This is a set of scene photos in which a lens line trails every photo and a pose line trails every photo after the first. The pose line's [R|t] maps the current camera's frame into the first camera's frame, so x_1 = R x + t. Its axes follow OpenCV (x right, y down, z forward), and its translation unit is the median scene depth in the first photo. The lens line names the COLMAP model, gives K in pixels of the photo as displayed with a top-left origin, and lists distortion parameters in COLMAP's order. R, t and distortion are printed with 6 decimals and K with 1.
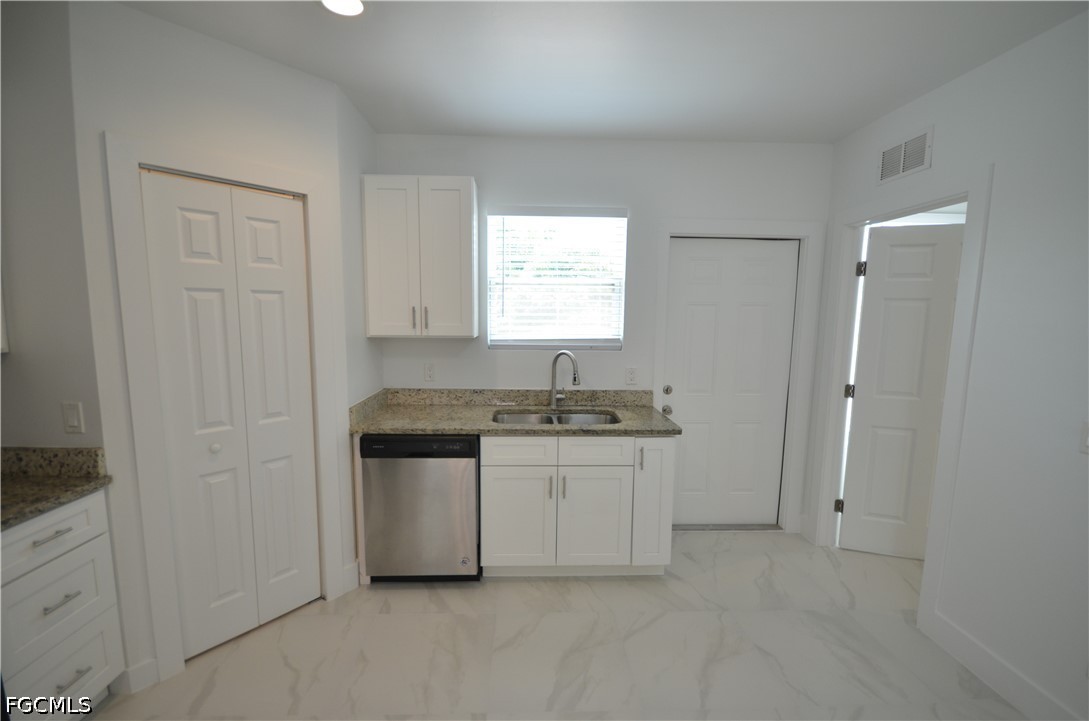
lens RADIAL K [[474.1, 0, 540.9], [0, 474.1, 368.1], [0, 0, 1]] dist [-0.002305, -0.000321]
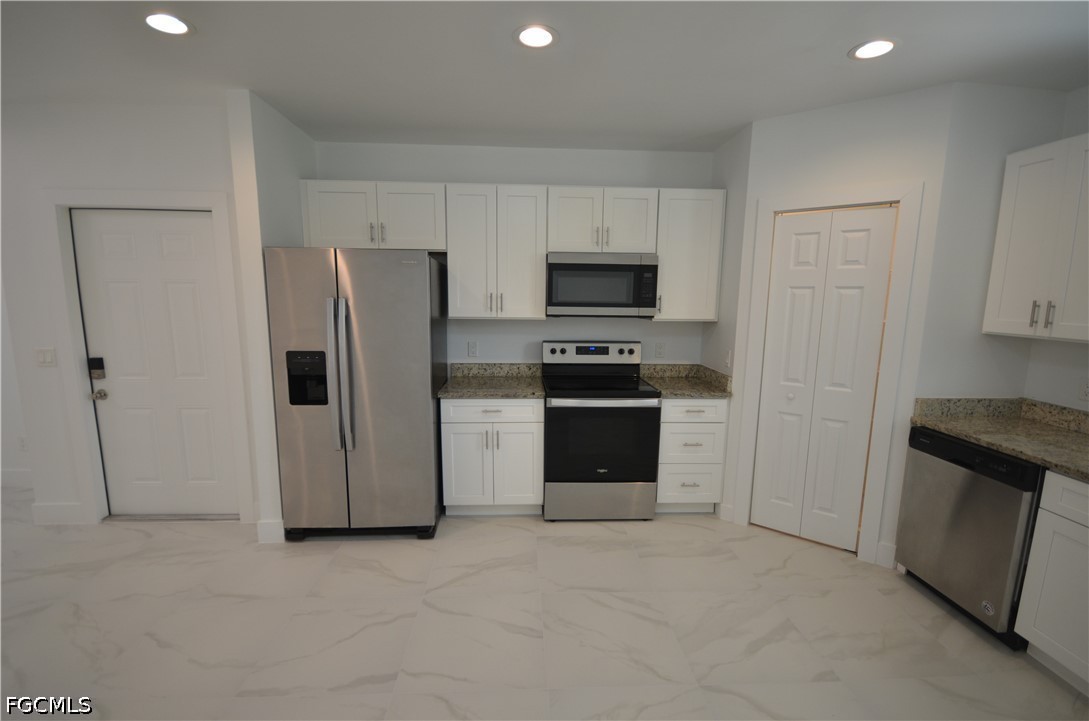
lens RADIAL K [[474.1, 0, 540.9], [0, 474.1, 368.1], [0, 0, 1]] dist [-0.002305, -0.000321]
pose [[0.019354, 0.142488, -0.989607, 0.557579], [-0.135723, 0.981005, 0.138595, -0.011016], [0.990558, 0.131630, 0.038325, 0.132969]]
